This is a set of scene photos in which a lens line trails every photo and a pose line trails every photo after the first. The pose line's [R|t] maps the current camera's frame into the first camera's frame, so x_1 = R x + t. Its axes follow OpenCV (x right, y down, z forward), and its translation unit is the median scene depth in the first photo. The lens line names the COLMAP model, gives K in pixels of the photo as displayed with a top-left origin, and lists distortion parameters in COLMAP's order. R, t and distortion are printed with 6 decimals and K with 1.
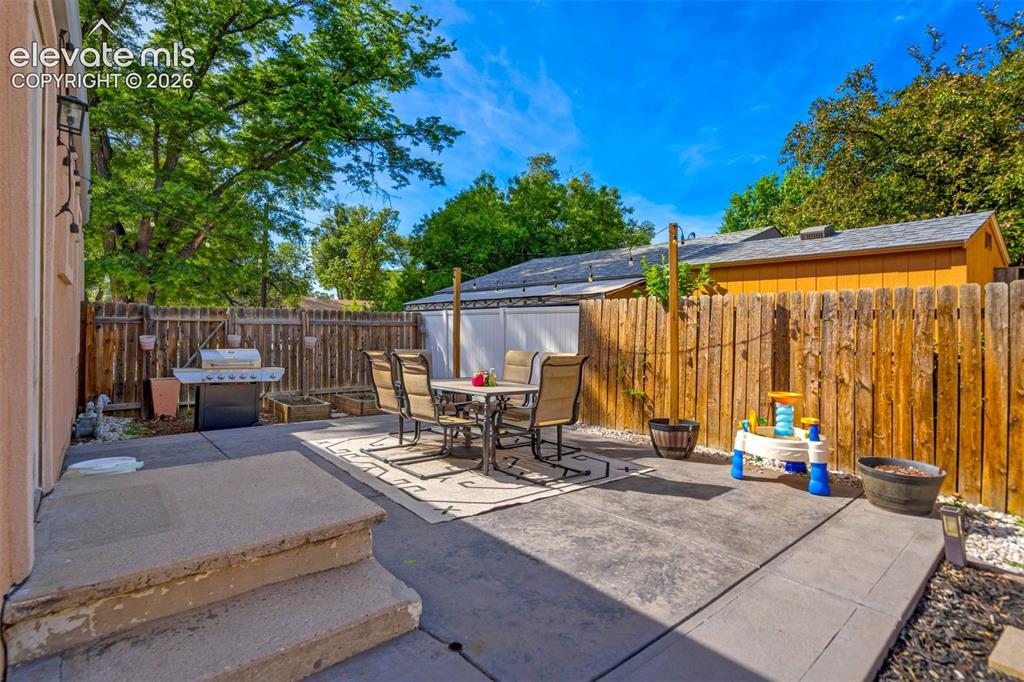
lens RADIAL K [[483.5, 0, 503.4], [0, 483.5, 333.2], [0, 0, 1]] dist [-0.058183, 0.020436]
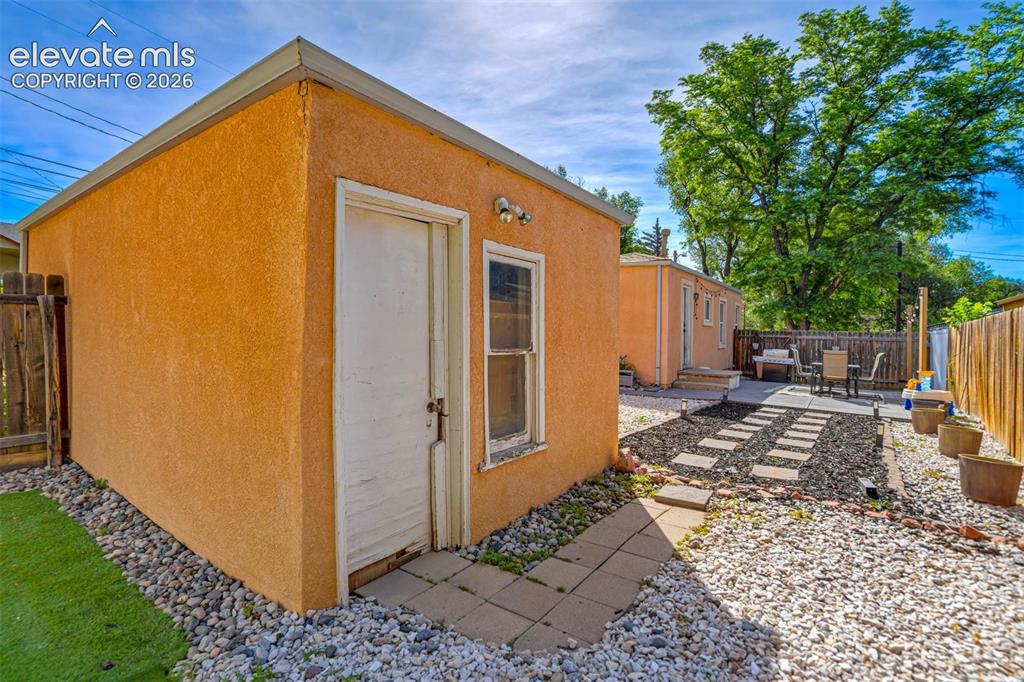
lens RADIAL K [[476.3, 0, 507.8], [0, 476.3, 320.2], [0, 0, 1]] dist [-0.057300, 0.021547]
pose [[0.228224, -0.030434, -0.973133, 1.213777], [-0.030208, 0.998809, -0.038321, 0.016252], [0.973140, 0.038142, 0.227032, -0.720824]]
